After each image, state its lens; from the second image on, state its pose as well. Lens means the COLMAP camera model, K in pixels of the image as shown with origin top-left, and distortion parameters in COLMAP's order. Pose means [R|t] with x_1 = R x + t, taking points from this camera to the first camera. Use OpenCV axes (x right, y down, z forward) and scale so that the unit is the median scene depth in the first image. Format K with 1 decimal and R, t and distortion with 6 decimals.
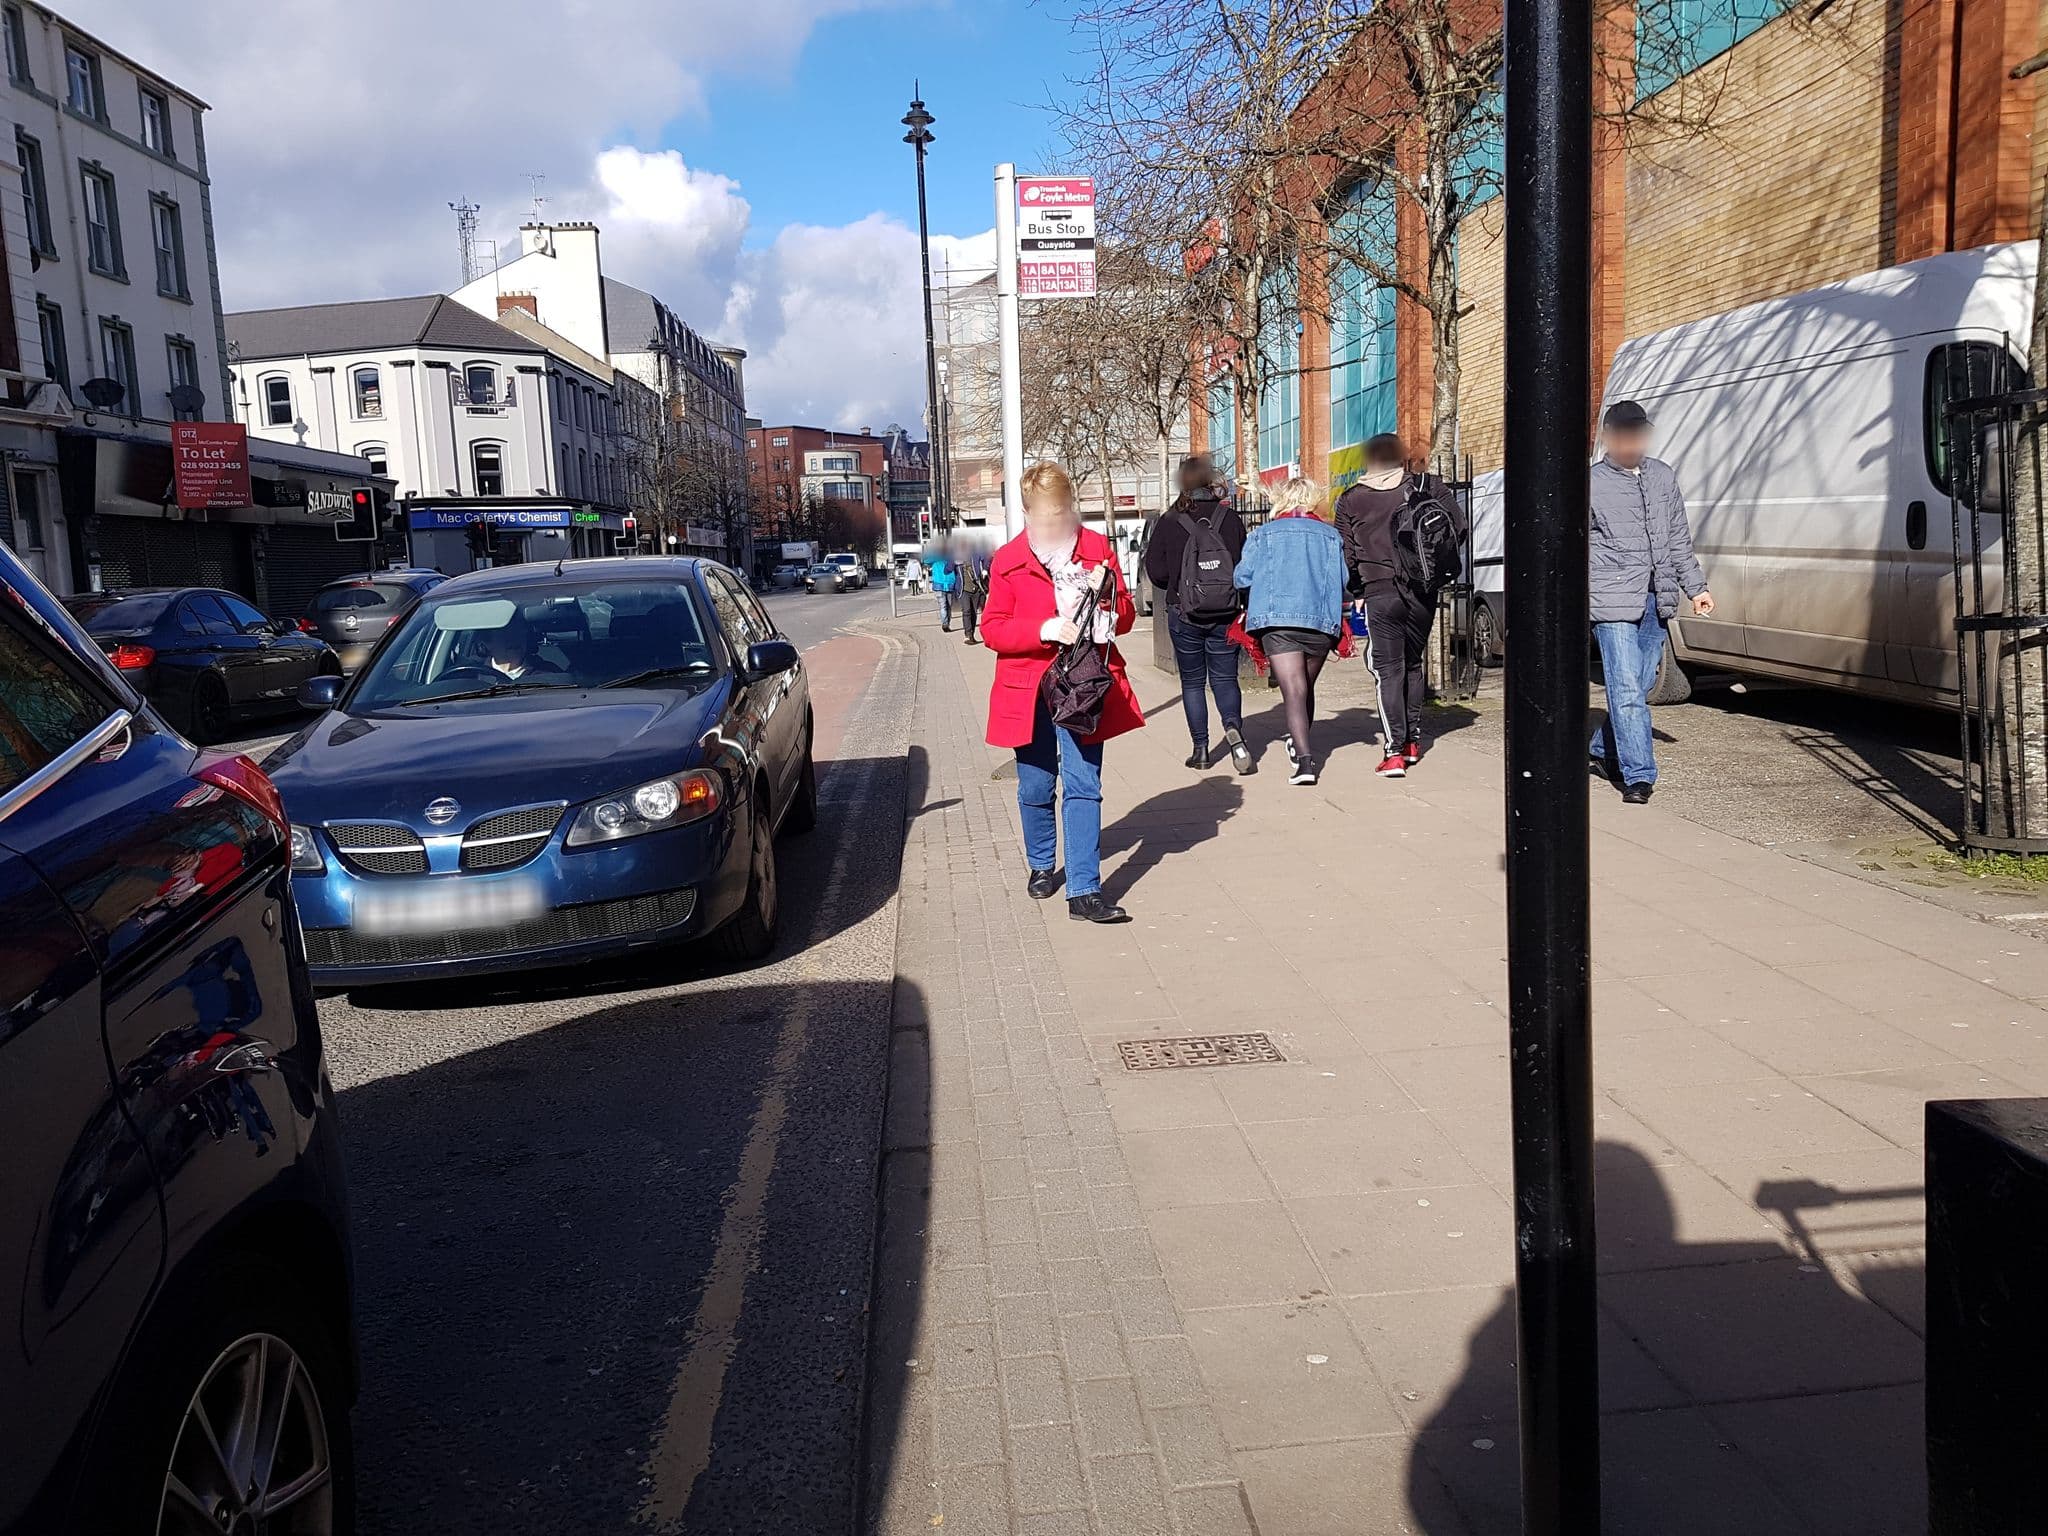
lens RADIAL K [[1500.8, 0, 1024.0], [0, 1500.8, 768.0], [0, 0, 1]] dist [0.000602, 0.000169]
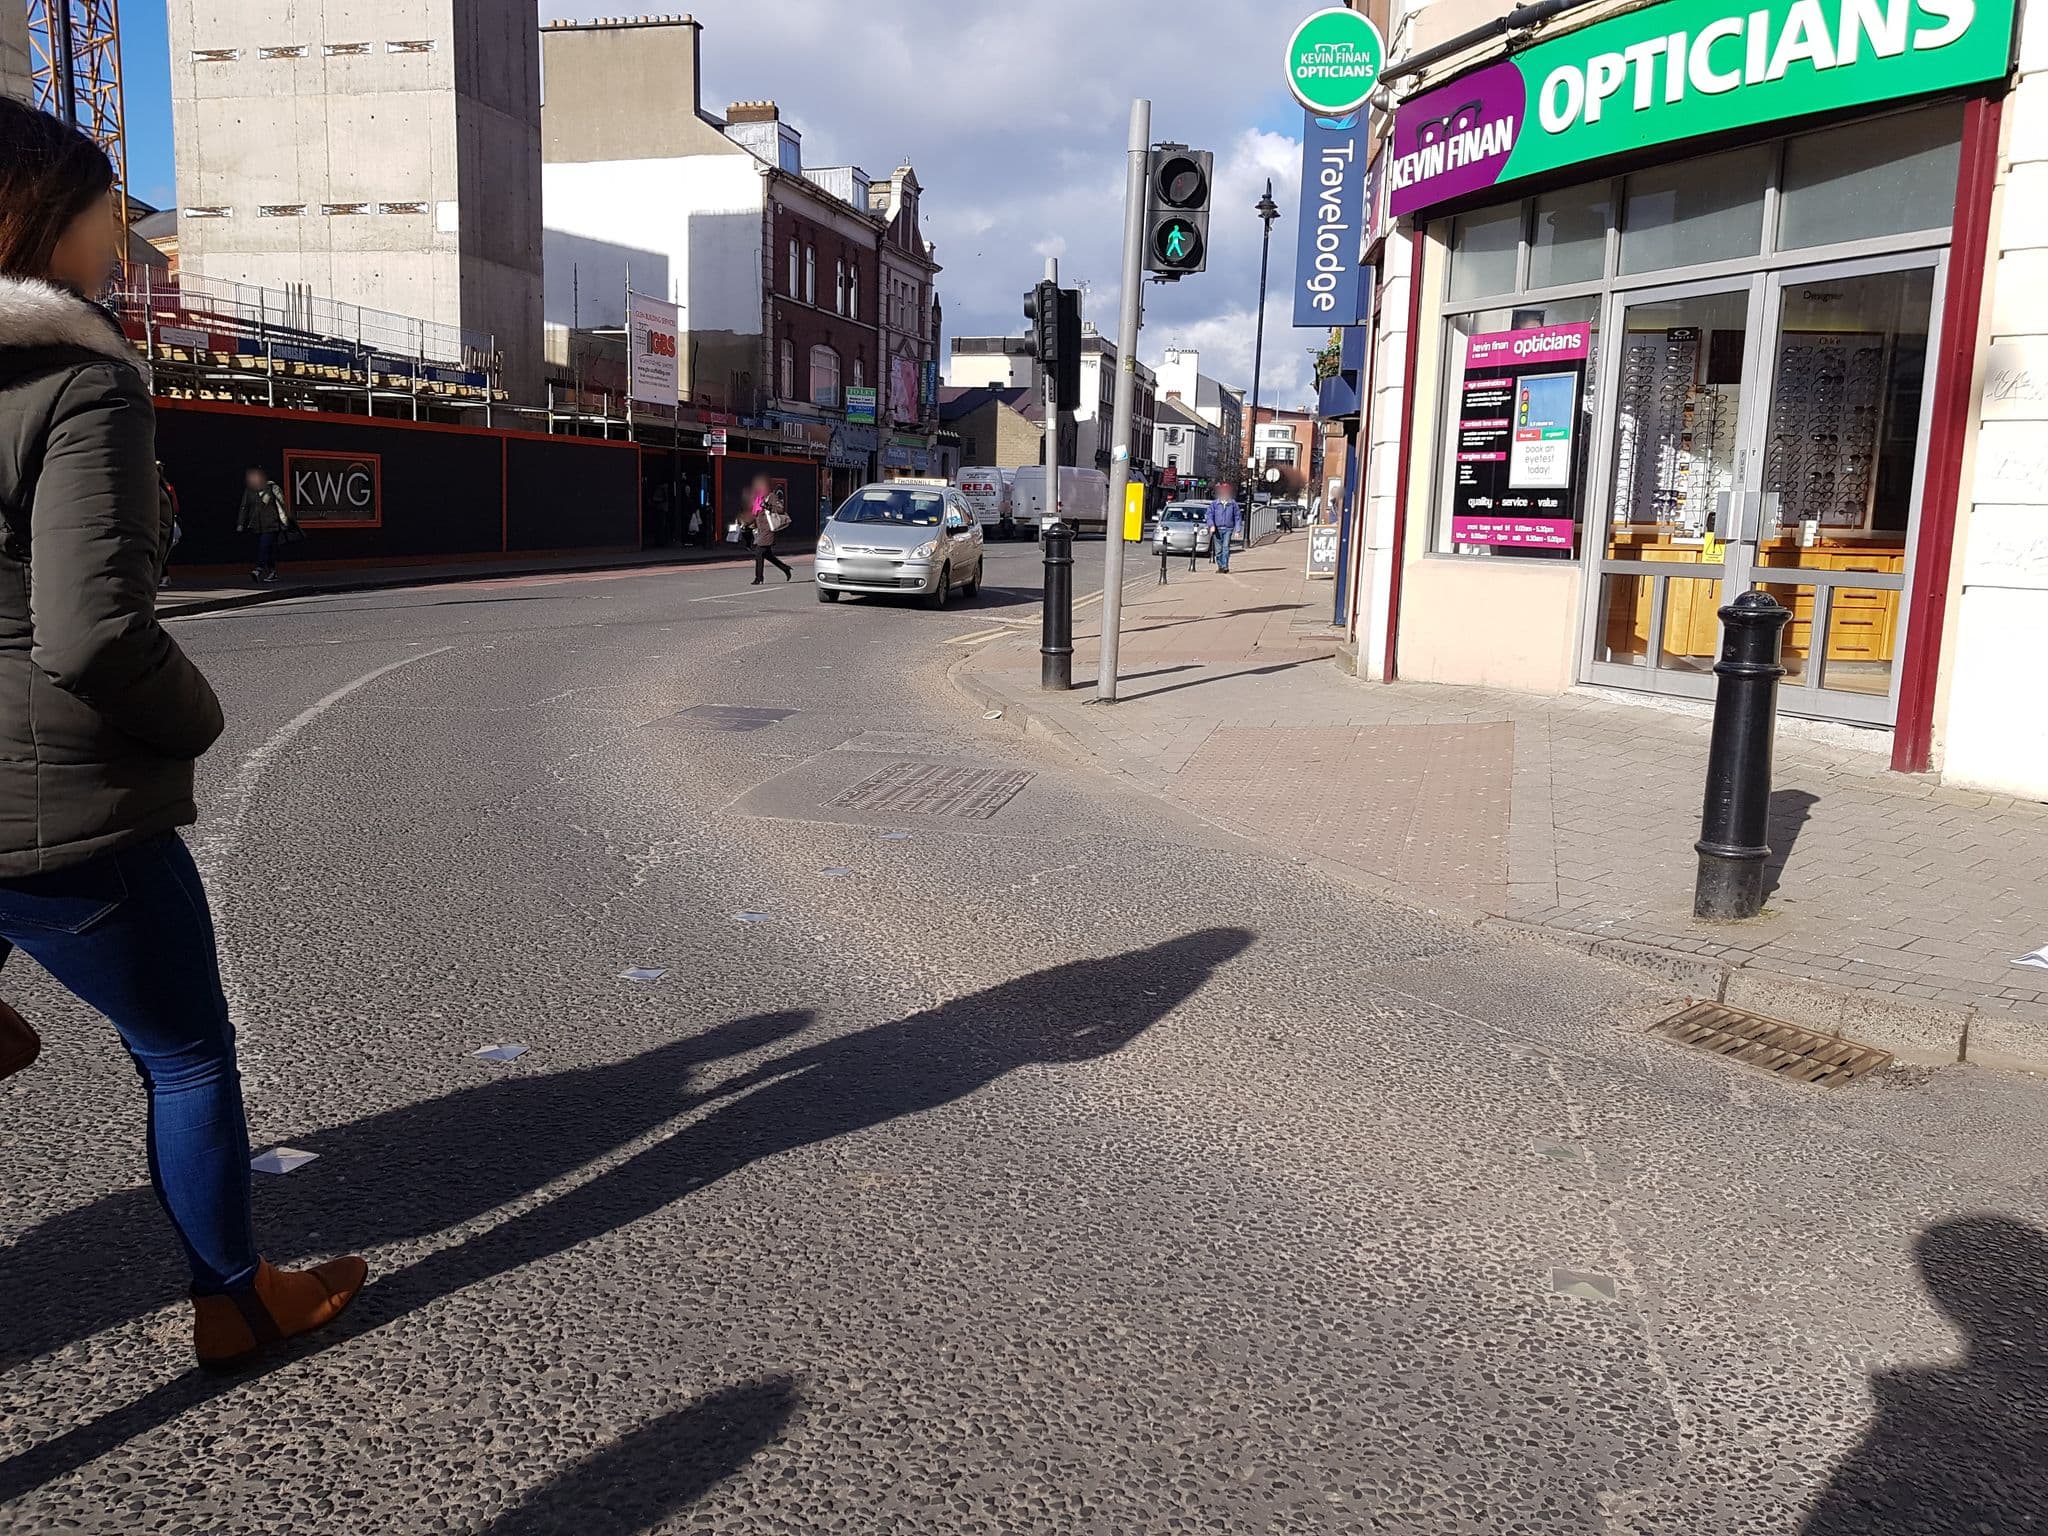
lens RADIAL K [[1625.7, 0, 1024.0], [0, 1625.7, 768.0], [0, 0, 1]] dist [0.000189, 0.000007]
pose [[0.964934, 0.105812, -0.240221, 0.117716], [-0.099653, 0.994309, 0.037677, 0.198302], [0.242841, -0.012417, 0.969987, -1.448137]]
